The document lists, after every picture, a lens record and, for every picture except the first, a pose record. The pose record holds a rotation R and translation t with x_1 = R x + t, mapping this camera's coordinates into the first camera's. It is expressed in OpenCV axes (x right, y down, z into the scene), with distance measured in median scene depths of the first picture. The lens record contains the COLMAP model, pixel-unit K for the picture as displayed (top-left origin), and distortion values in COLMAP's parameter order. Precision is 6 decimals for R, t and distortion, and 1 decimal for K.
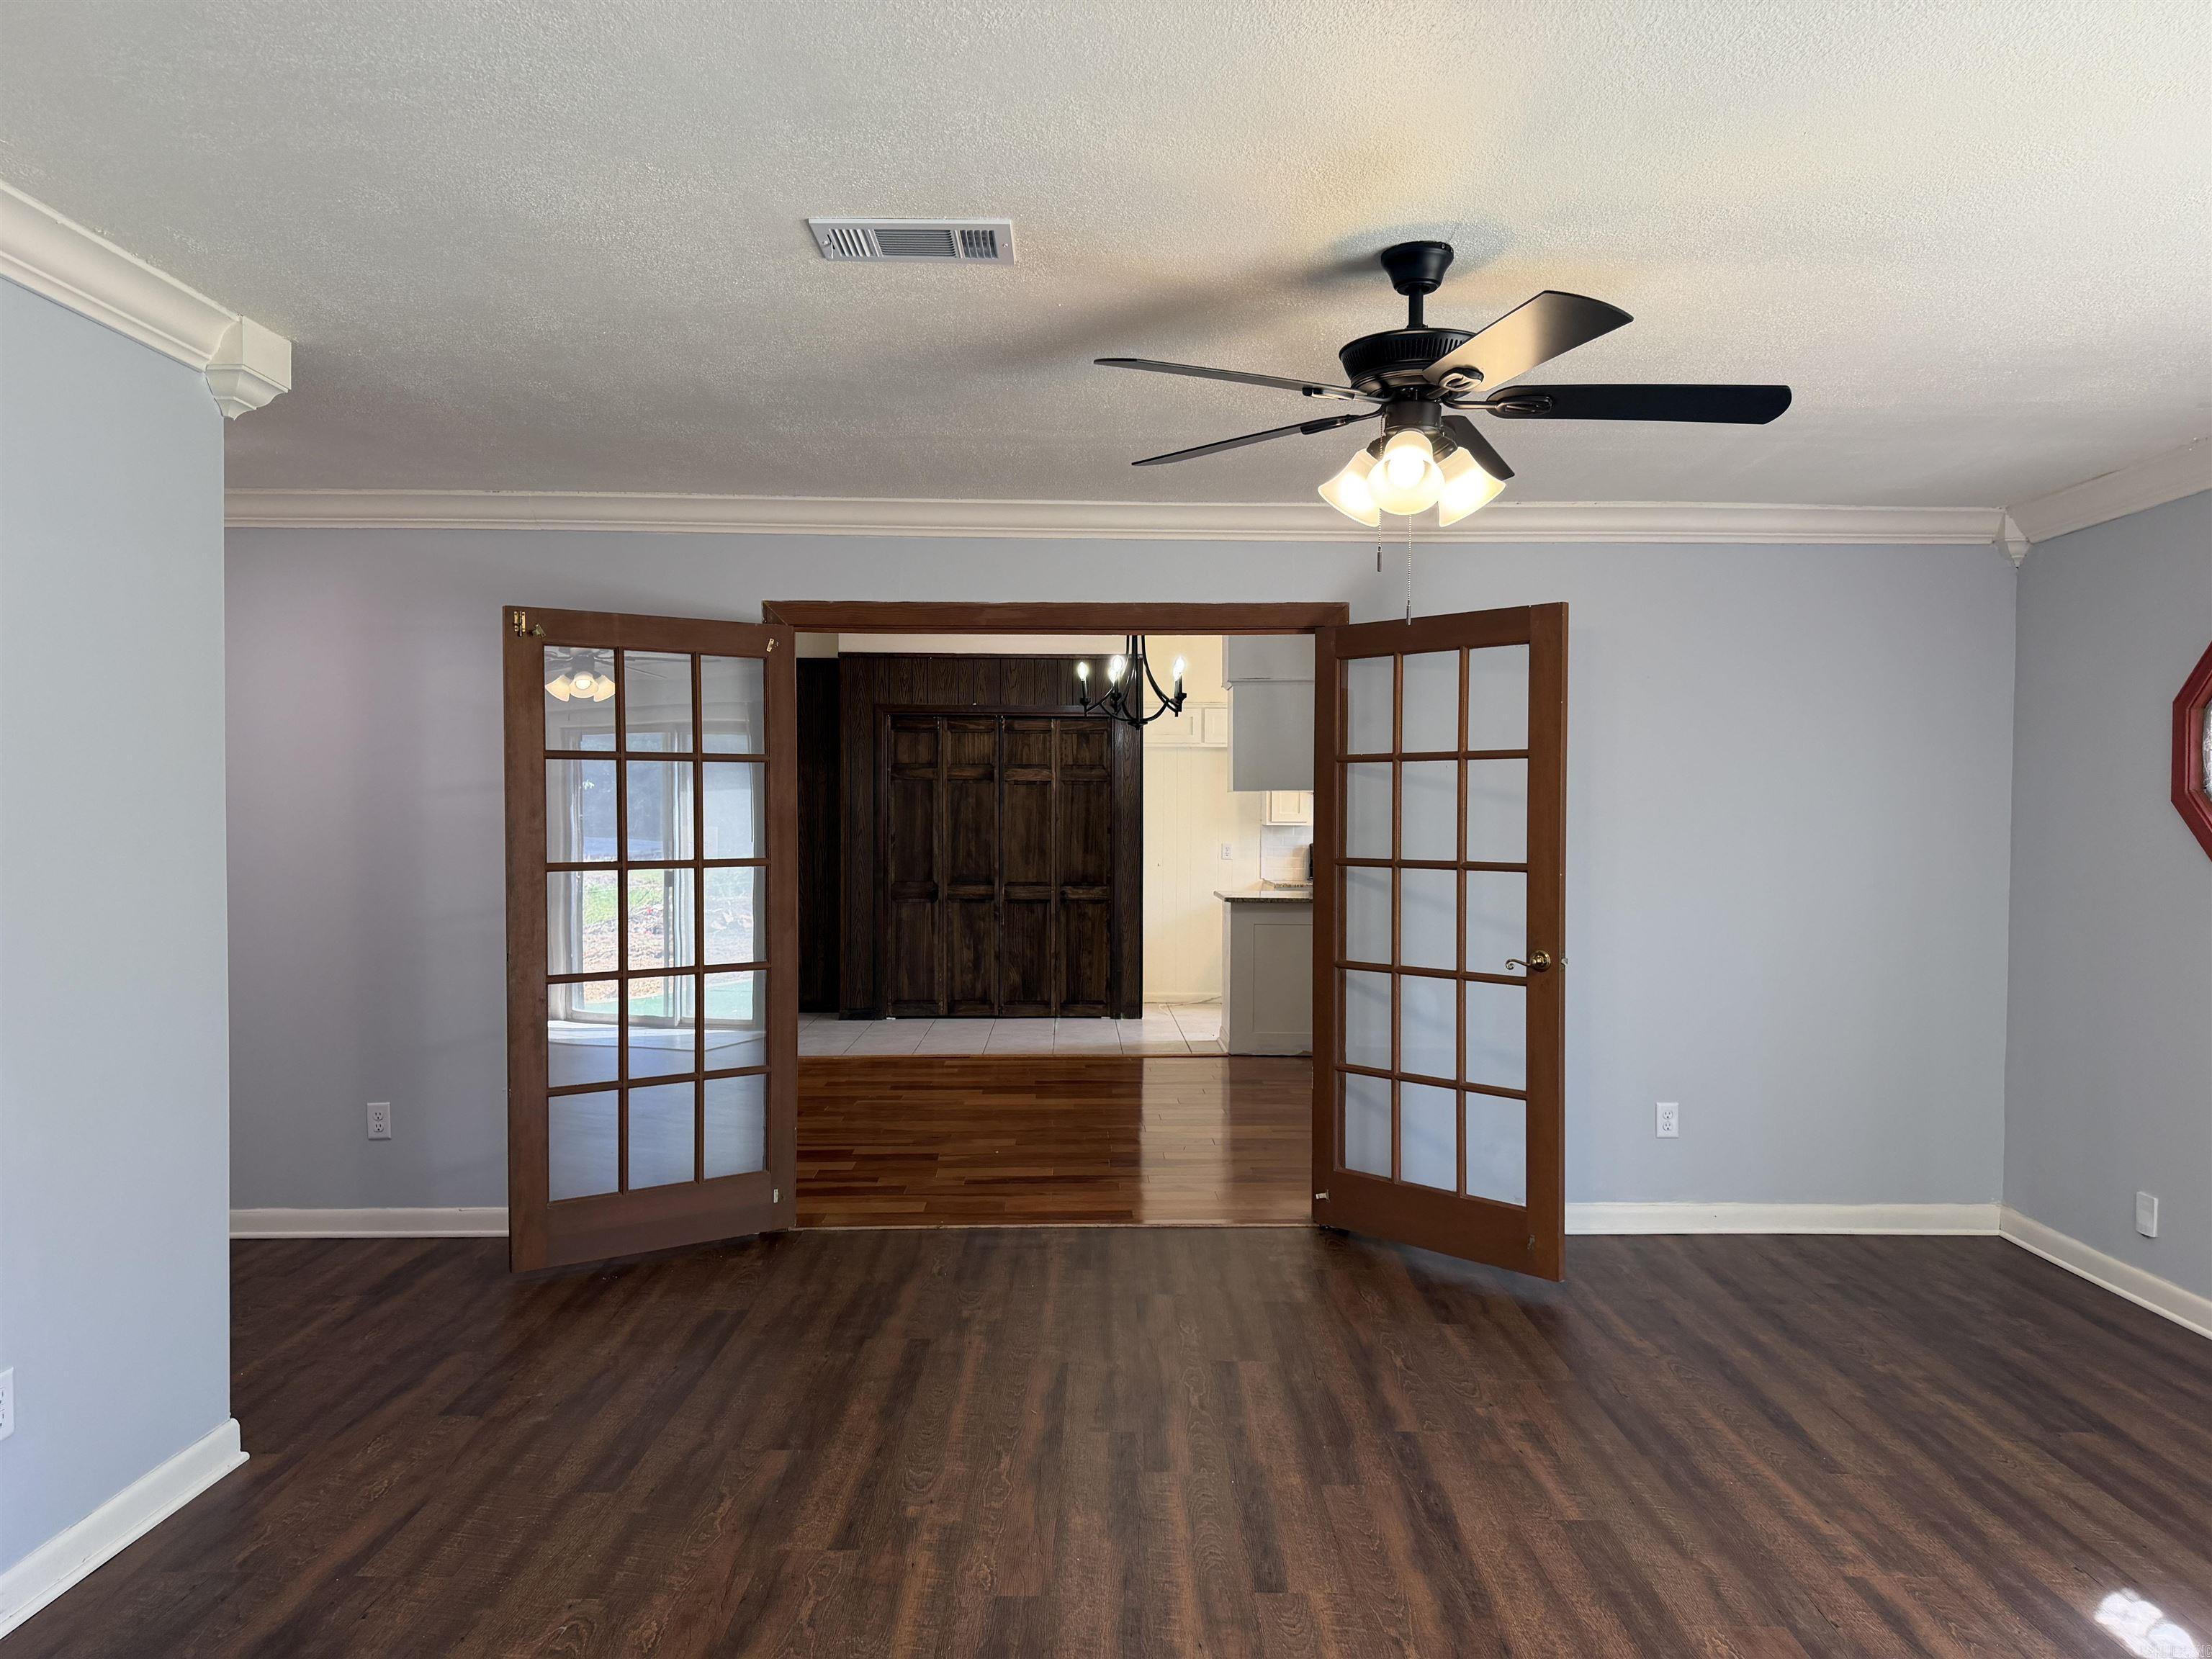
lens RADIAL K [[1531.9, 0, 1106.0], [0, 1531.9, 829.5], [0, 0, 1]] dist [0.134062, -0.210424]
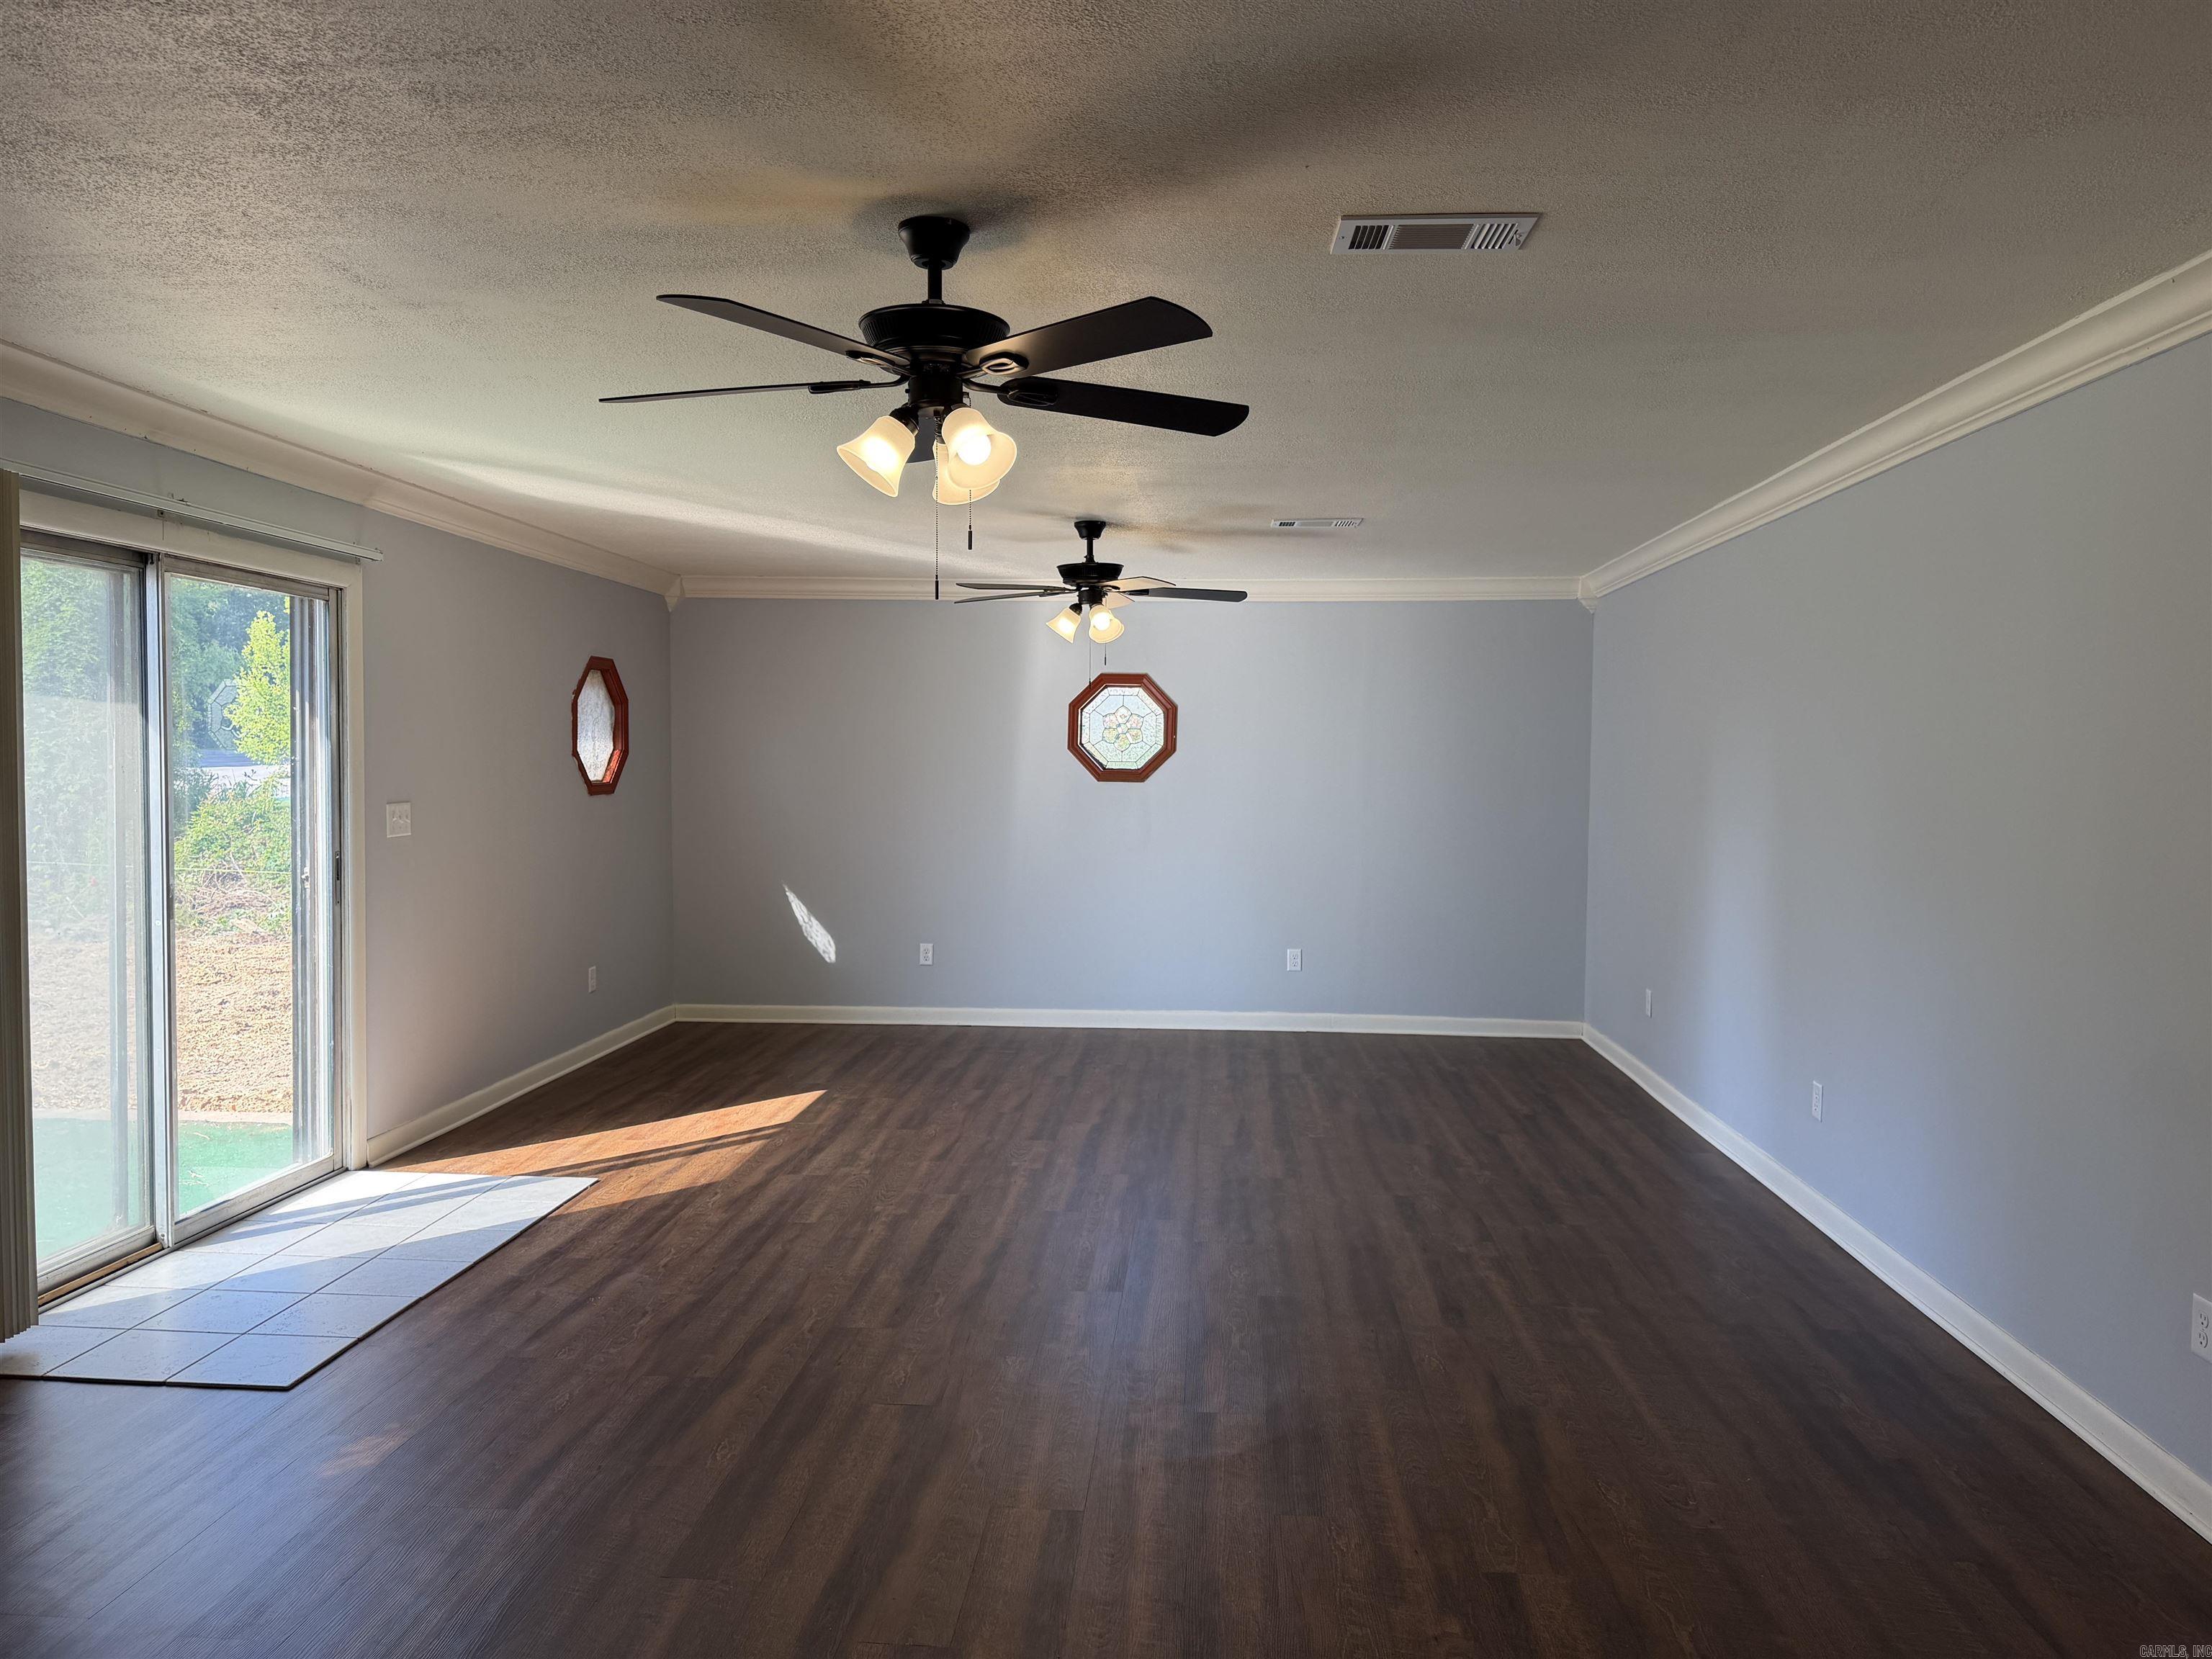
lens RADIAL K [[1531.9, 0, 1106.0], [0, 1531.9, 829.5], [0, 0, 1]] dist [0.134062, -0.210424]
pose [[-0.997639, -0.019039, 0.065988, 0.010232], [-0.015000, 0.998015, 0.061169, -0.028008], [-0.067022, 0.060034, -0.995944, 1.201504]]
